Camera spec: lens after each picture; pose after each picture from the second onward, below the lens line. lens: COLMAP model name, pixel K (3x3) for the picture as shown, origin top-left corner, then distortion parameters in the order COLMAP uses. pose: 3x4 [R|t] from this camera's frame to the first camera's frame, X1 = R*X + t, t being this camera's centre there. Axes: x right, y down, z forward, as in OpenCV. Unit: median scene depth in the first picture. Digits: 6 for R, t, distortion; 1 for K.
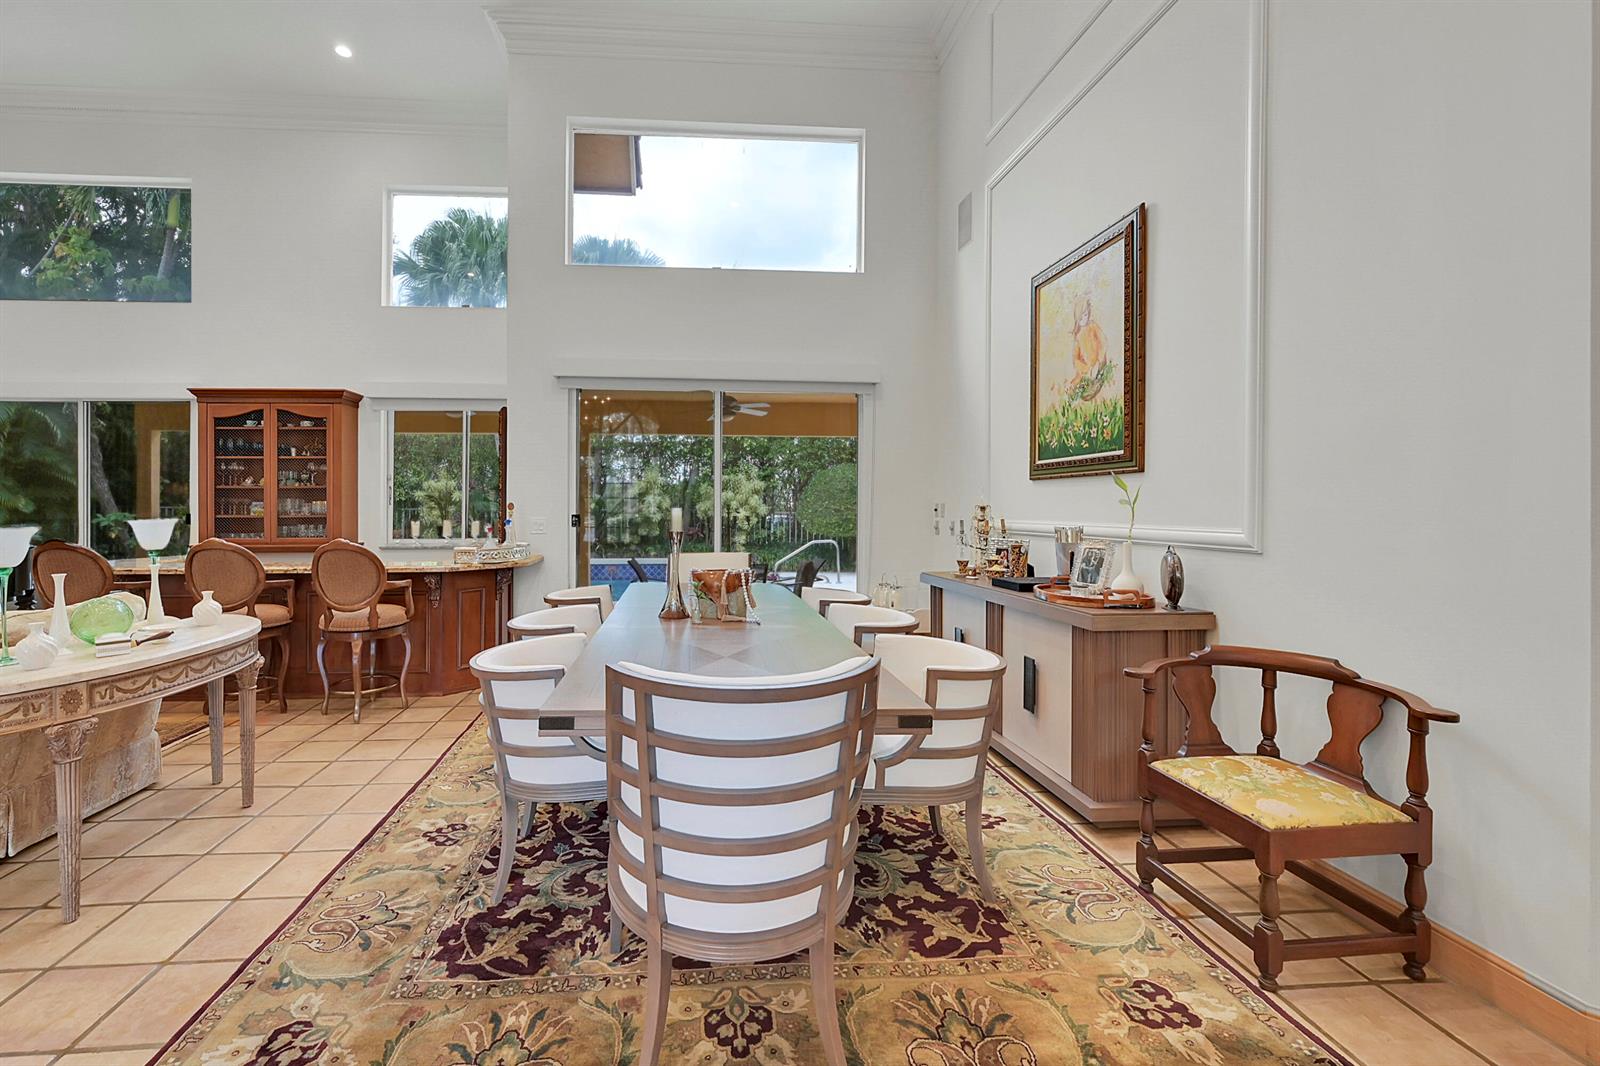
lens RADIAL K [[660.4, 0, 716.4], [0, 660.4, 509.0], [0, 0, 1]] dist [-0.000867, -0.000071]
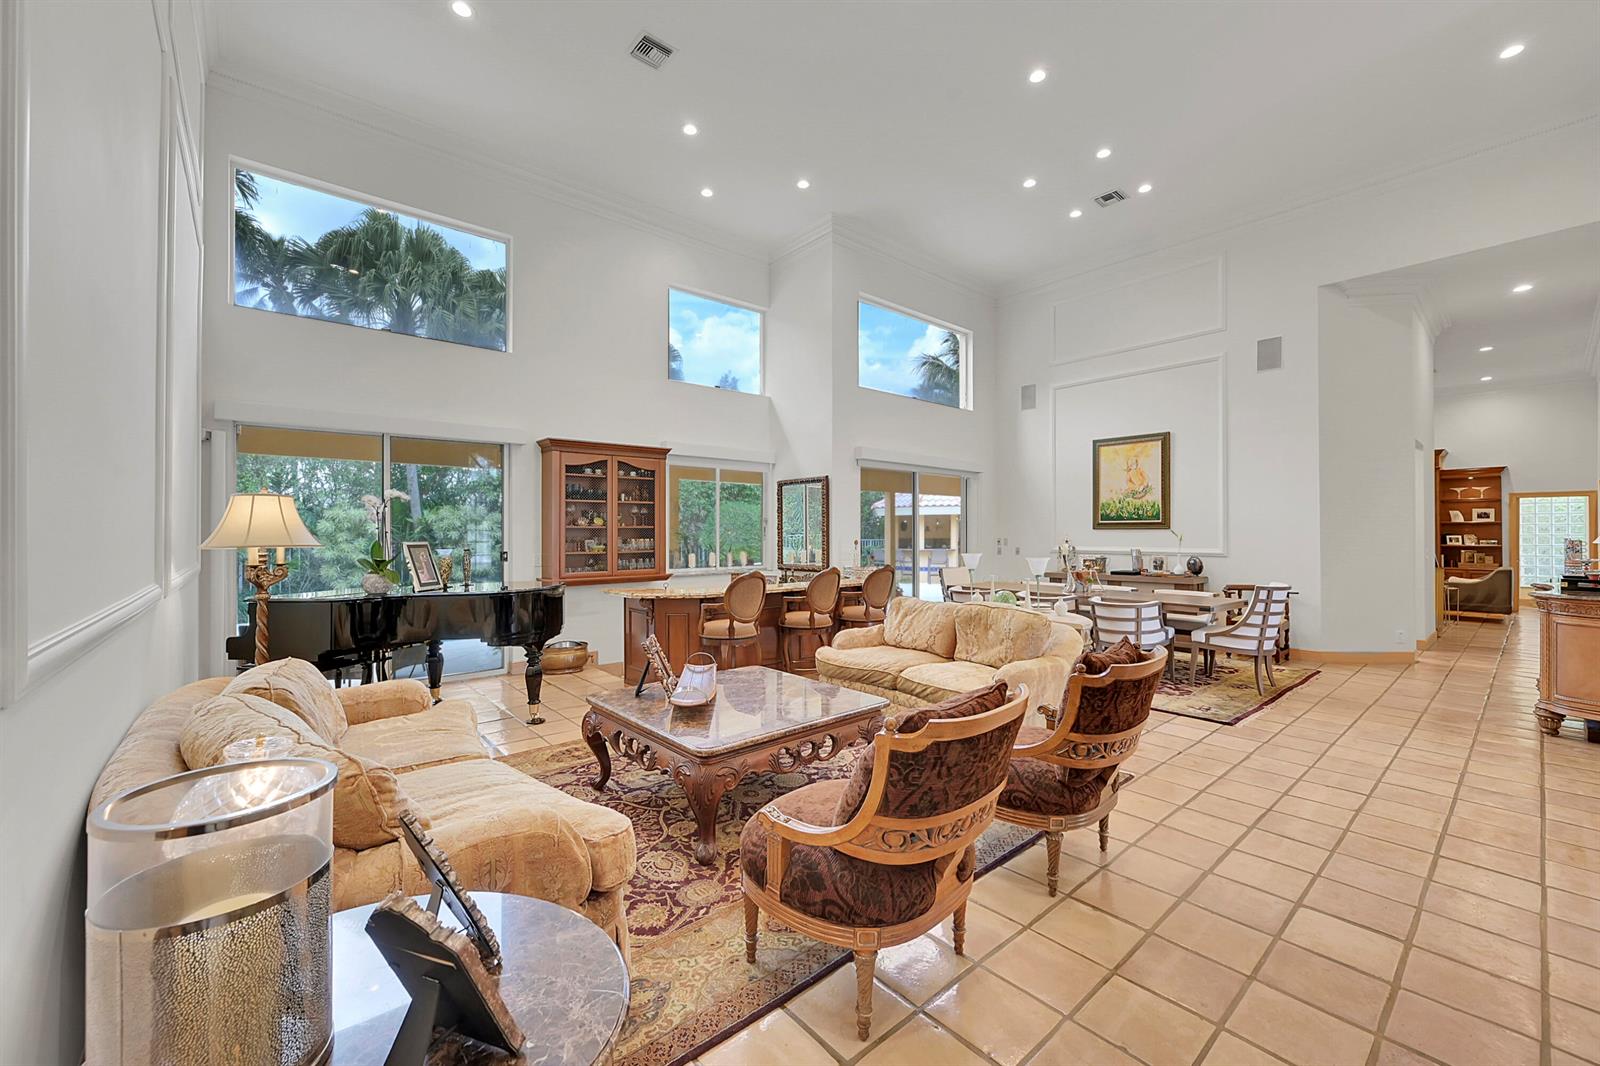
lens RADIAL K [[641.7, 0, 792.5], [0, 641.7, 527.4], [0, 0, 1]] dist [0.000044, 0.000146]
pose [[0.802247, 0.003221, 0.596984, -2.206031], [0.003510, 0.999943, -0.010112, -0.041056], [-0.596982, 0.010208, 0.802190, -0.205679]]
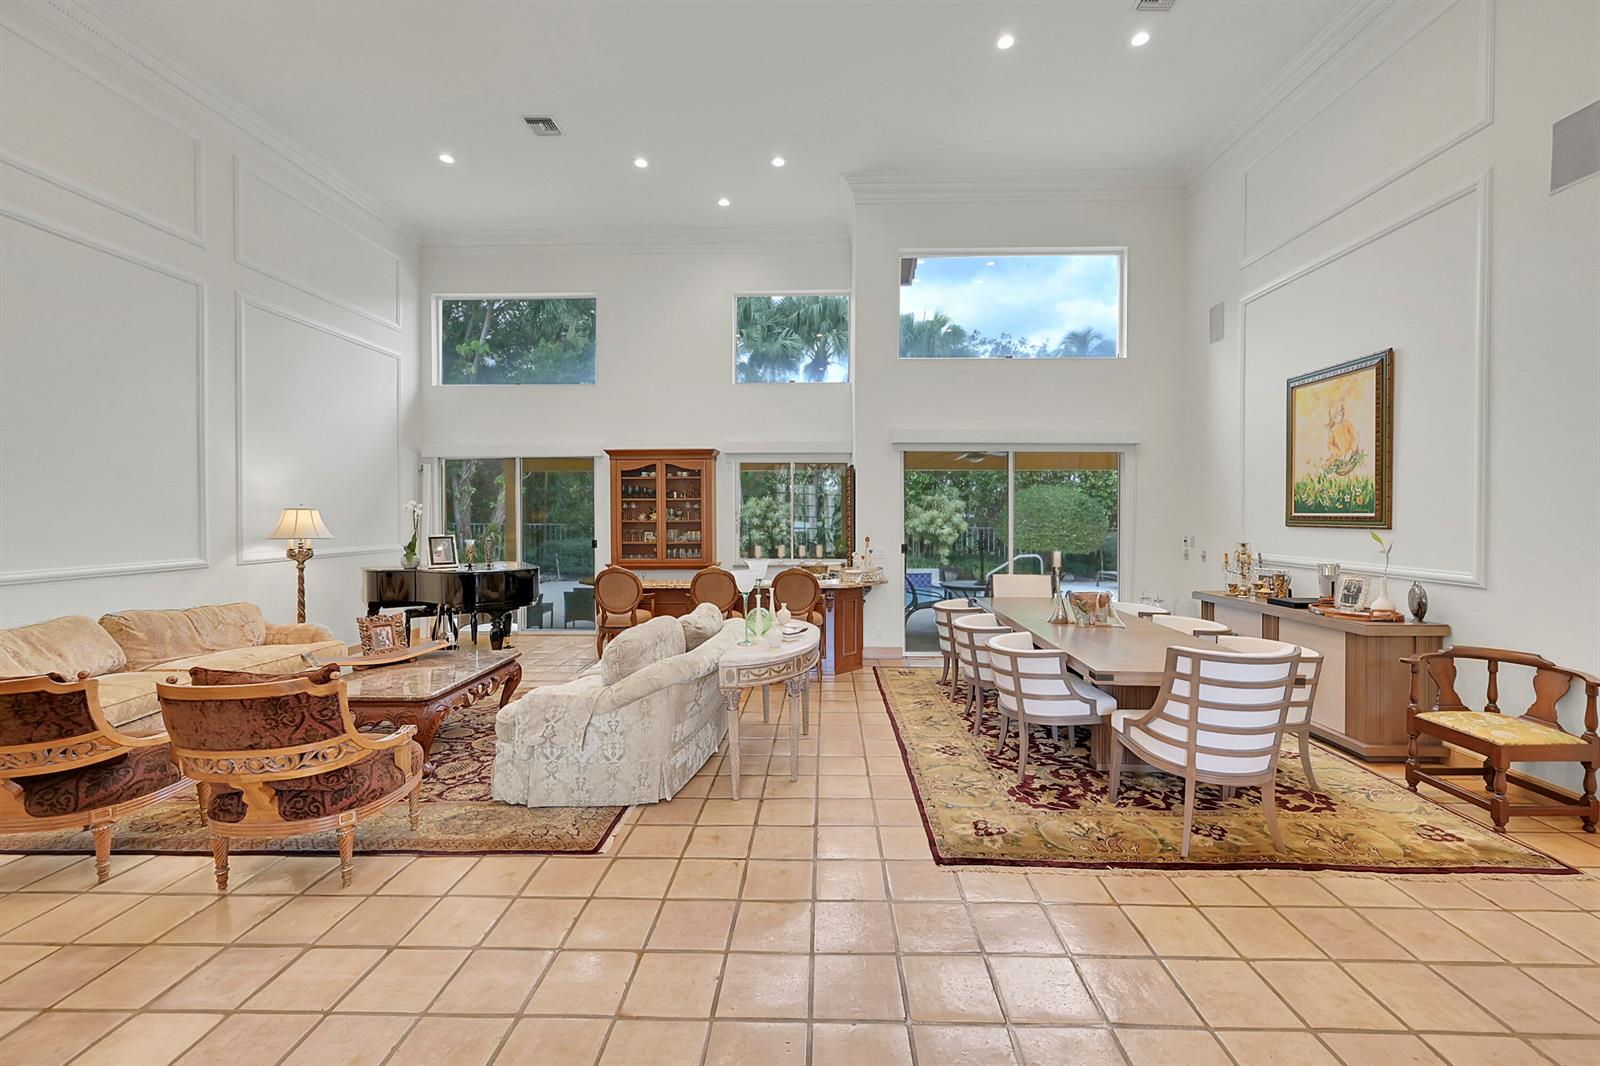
lens RADIAL K [[629.8, 0, 800.5], [0, 629.8, 519.3], [0, 0, 1]] dist [-0.000476, 0.000144]
pose [[0.995568, -0.001480, -0.094033, -0.539523], [0.002050, 0.999980, 0.005963, -0.089528], [0.094022, -0.006129, 0.995551, -0.531793]]
